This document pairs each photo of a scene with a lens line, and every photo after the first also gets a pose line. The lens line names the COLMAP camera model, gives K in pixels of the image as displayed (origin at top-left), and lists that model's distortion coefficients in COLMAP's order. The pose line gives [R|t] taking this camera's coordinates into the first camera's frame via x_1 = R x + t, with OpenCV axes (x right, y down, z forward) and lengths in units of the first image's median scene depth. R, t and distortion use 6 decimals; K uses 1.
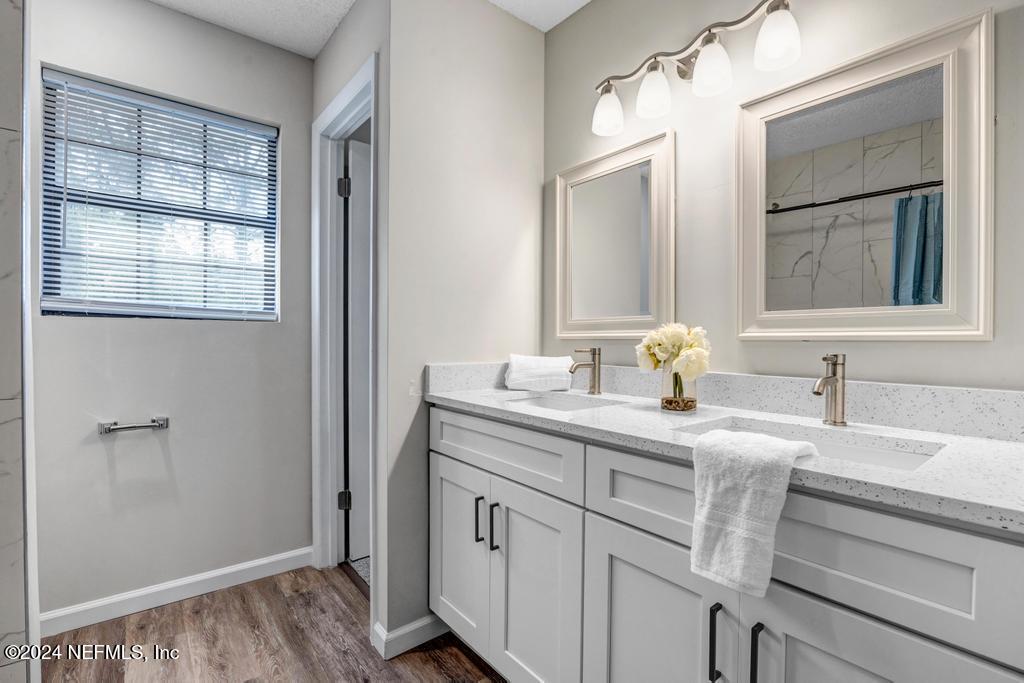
lens RADIAL K [[469.7, 0, 510.3], [0, 469.7, 340.0], [0, 0, 1]] dist [-0.015679, 0.003011]
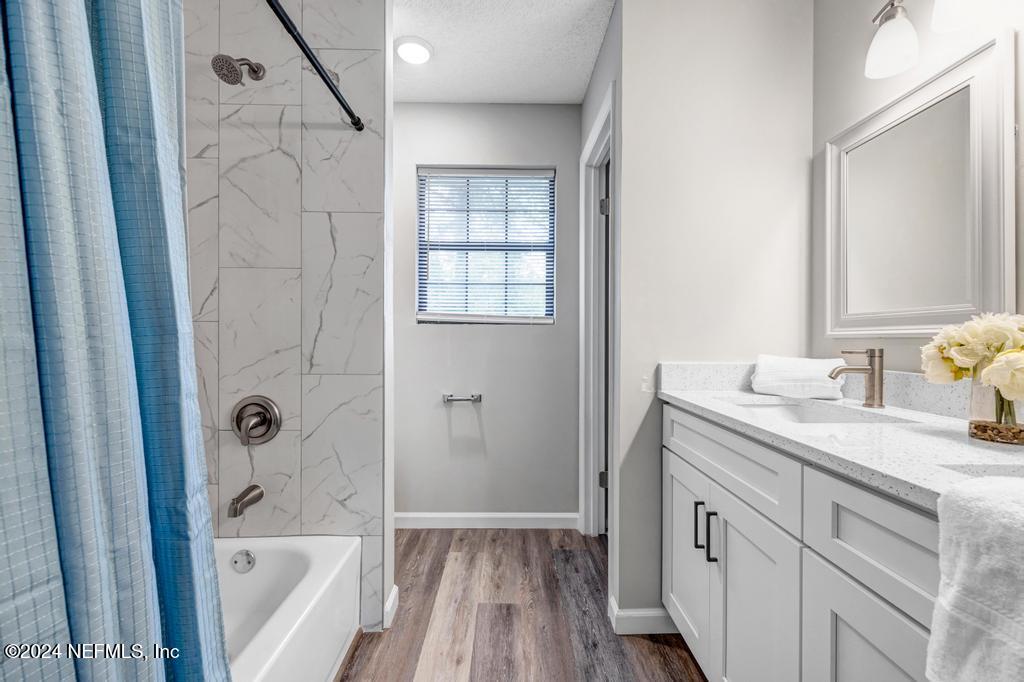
lens RADIAL K [[421.0, 0, 513.9], [0, 421.0, 335.5], [0, 0, 1]] dist [0.003937, -0.001560]
pose [[0.789623, -0.006042, -0.613562, 0.138882], [-0.000828, 0.999940, -0.010913, 0.002936], [0.613591, 0.009126, 0.789571, 0.066765]]
